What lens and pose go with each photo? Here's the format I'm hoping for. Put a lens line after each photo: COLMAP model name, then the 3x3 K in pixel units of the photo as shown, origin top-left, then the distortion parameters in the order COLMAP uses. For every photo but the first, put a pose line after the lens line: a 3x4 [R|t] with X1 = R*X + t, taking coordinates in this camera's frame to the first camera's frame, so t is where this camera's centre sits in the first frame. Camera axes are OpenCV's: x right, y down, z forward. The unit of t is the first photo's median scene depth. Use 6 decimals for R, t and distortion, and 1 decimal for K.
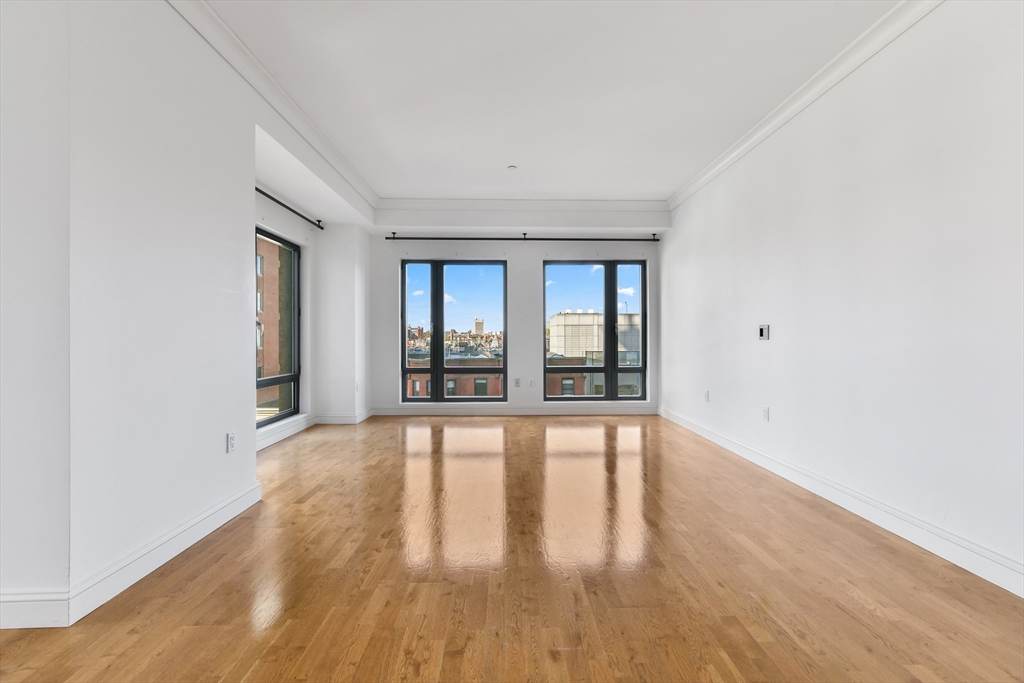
lens RADIAL K [[409.2, 0, 514.1], [0, 409.2, 335.9], [0, 0, 1]] dist [-0.000059, 0.000891]
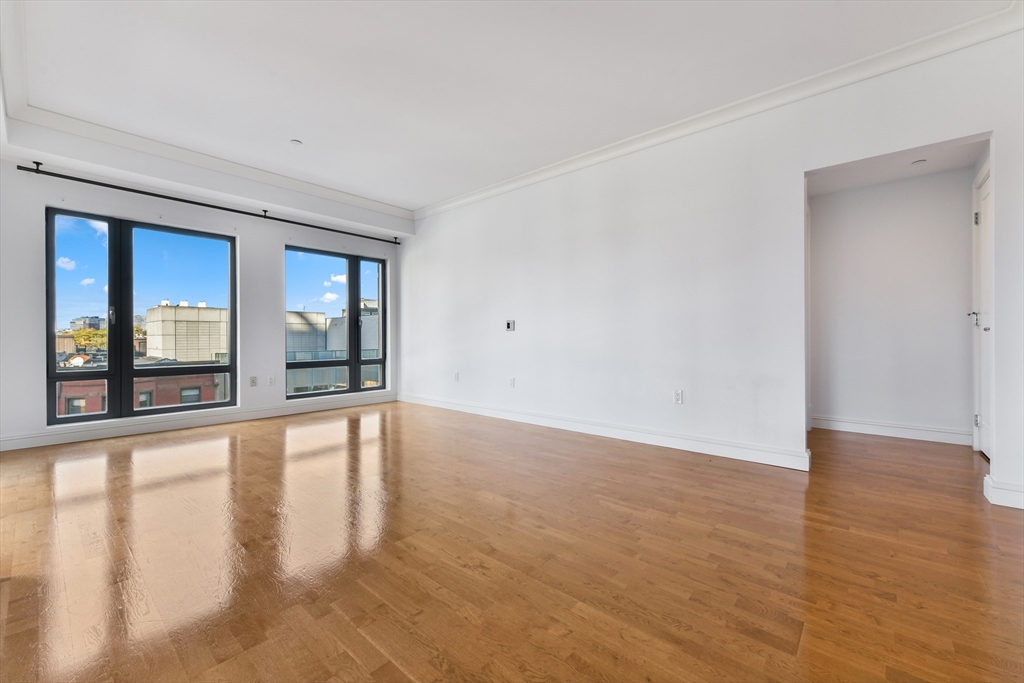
lens RADIAL K [[409.2, 0, 514.0], [0, 409.2, 341.6], [0, 0, 1]] dist [-0.000059, 0.000891]
pose [[0.680823, -0.006280, 0.732421, -0.243011], [-0.004018, 0.999916, 0.012309, 0.016865], [-0.732437, -0.011324, 0.680741, 0.010693]]
